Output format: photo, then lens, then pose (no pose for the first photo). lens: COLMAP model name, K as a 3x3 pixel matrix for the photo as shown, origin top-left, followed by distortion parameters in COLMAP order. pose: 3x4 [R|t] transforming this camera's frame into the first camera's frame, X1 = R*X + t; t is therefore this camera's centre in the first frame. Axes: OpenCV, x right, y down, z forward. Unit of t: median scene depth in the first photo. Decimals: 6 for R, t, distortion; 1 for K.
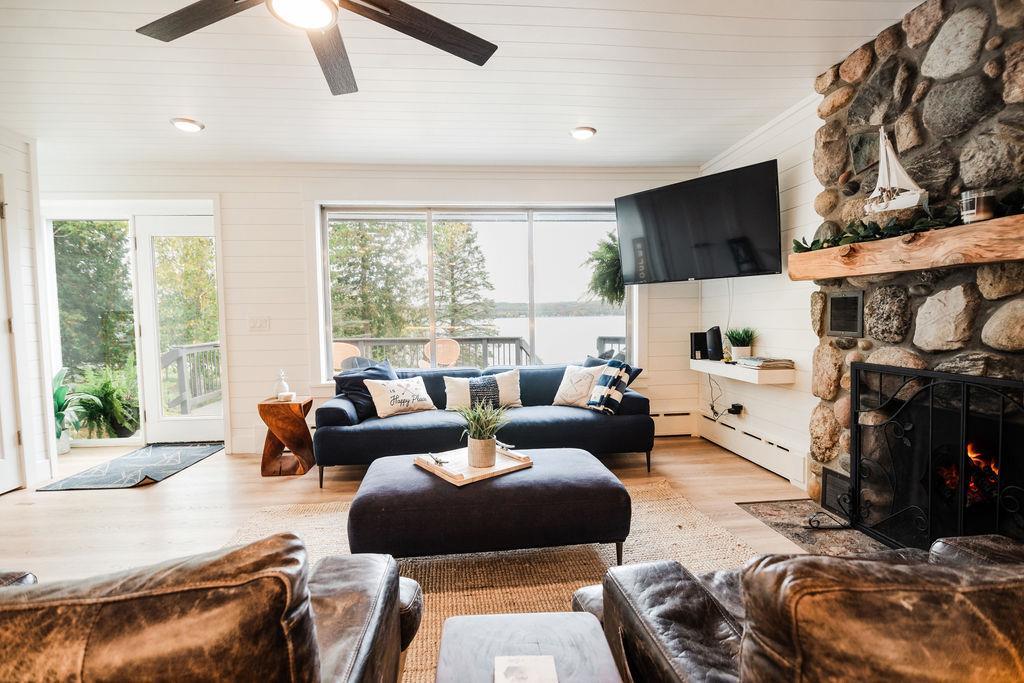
lens RADIAL K [[485.6, 0, 506.0], [0, 485.6, 345.5], [0, 0, 1]] dist [-0.002229, -0.000921]
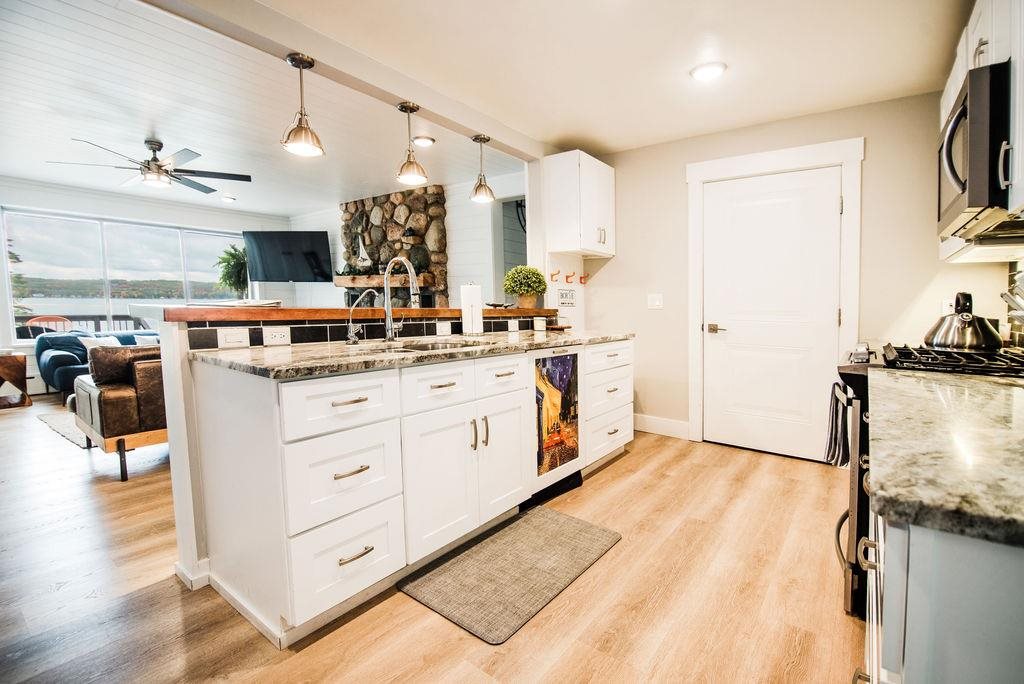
lens RADIAL K [[463.6, 0, 497.9], [0, 463.6, 377.4], [0, 0, 1]] dist [0.002103, 0.000127]
pose [[0.678166, -0.097125, 0.728463, -0.698018], [0.022832, 0.993534, 0.111212, 0.091719], [-0.734554, -0.058788, 0.675998, -1.393510]]
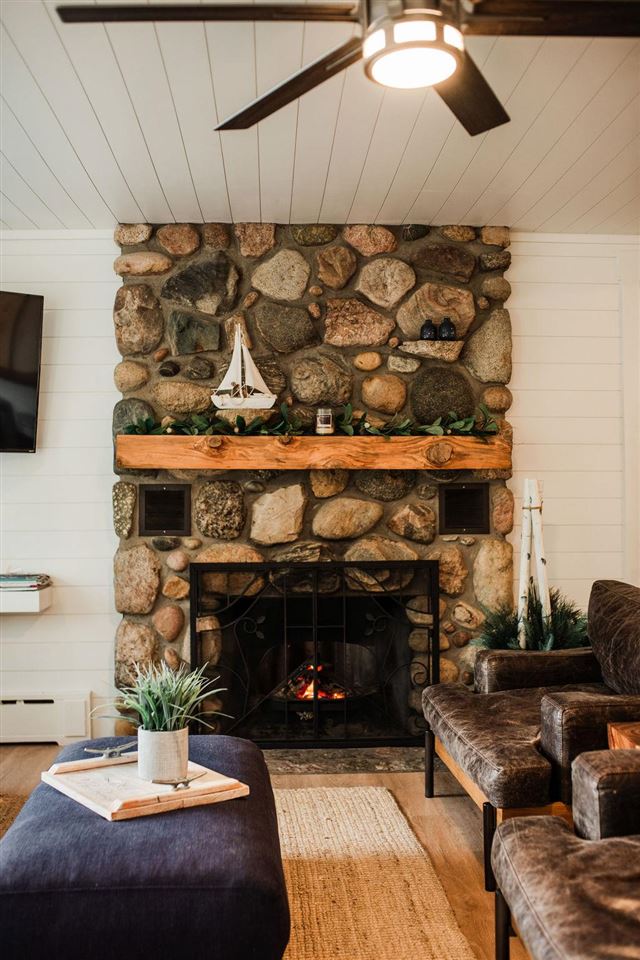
lens RADIAL K [[989.1, 0, 320.0], [0, 989.1, 480.0], [0, 0, 1]] dist [-0.012412, -0.003854]
pose [[0.031585, 0.023110, 0.999234, -1.137930], [0.065865, 0.997512, -0.025152, -0.059498], [-0.997329, 0.066609, 0.029984, 0.715854]]
